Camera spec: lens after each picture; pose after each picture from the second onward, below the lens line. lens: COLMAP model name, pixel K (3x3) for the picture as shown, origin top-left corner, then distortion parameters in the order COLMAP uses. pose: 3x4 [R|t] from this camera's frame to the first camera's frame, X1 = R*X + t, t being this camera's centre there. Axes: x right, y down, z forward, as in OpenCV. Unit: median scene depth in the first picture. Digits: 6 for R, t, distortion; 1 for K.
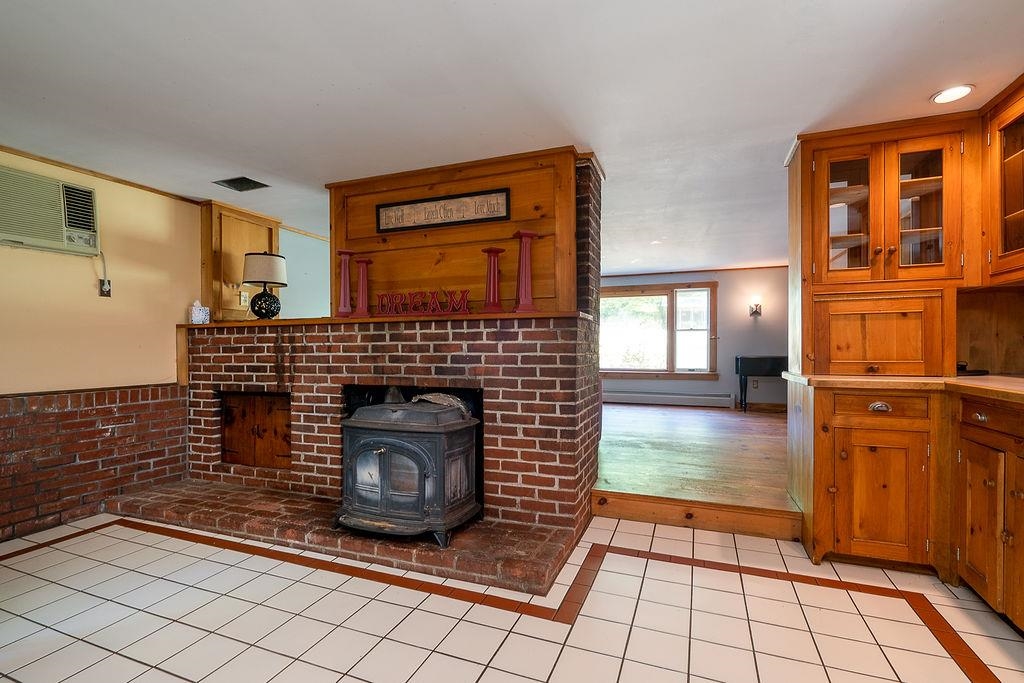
lens RADIAL K [[476.0, 0, 513.3], [0, 476.0, 352.3], [0, 0, 1]] dist [-0.014757, 0.008950]
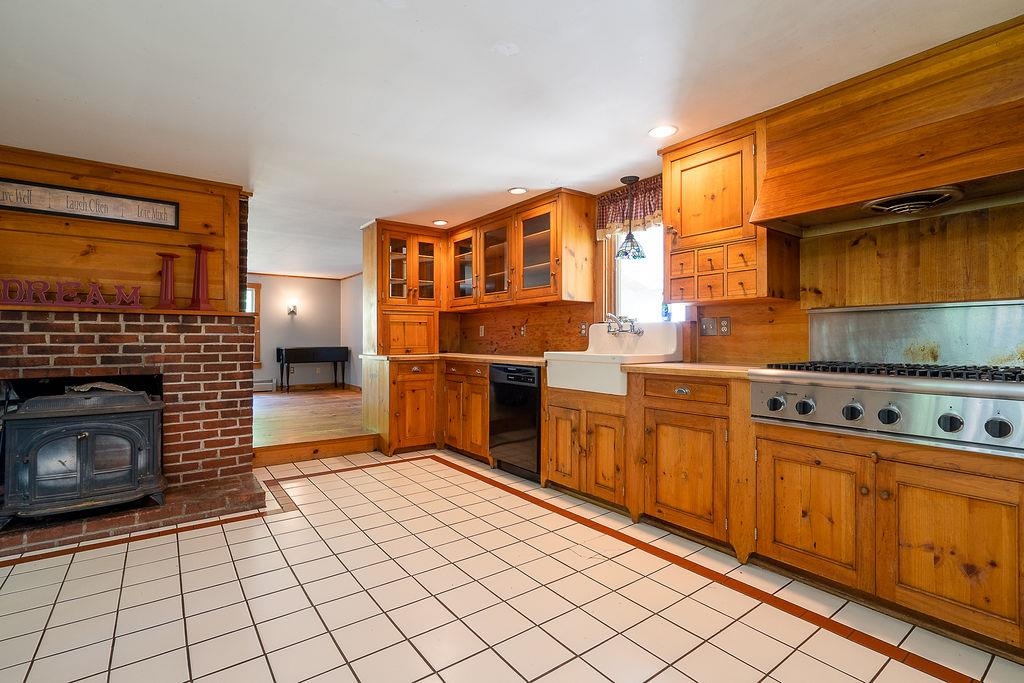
lens RADIAL K [[476.0, 0, 513.3], [0, 476.0, 352.3], [0, 0, 1]] dist [-0.014757, 0.008950]
pose [[0.517036, -0.018458, 0.855765, -0.616819], [0.008172, 0.999828, 0.016628, 0.011426], [-0.855925, -0.001604, 0.517098, -0.329264]]
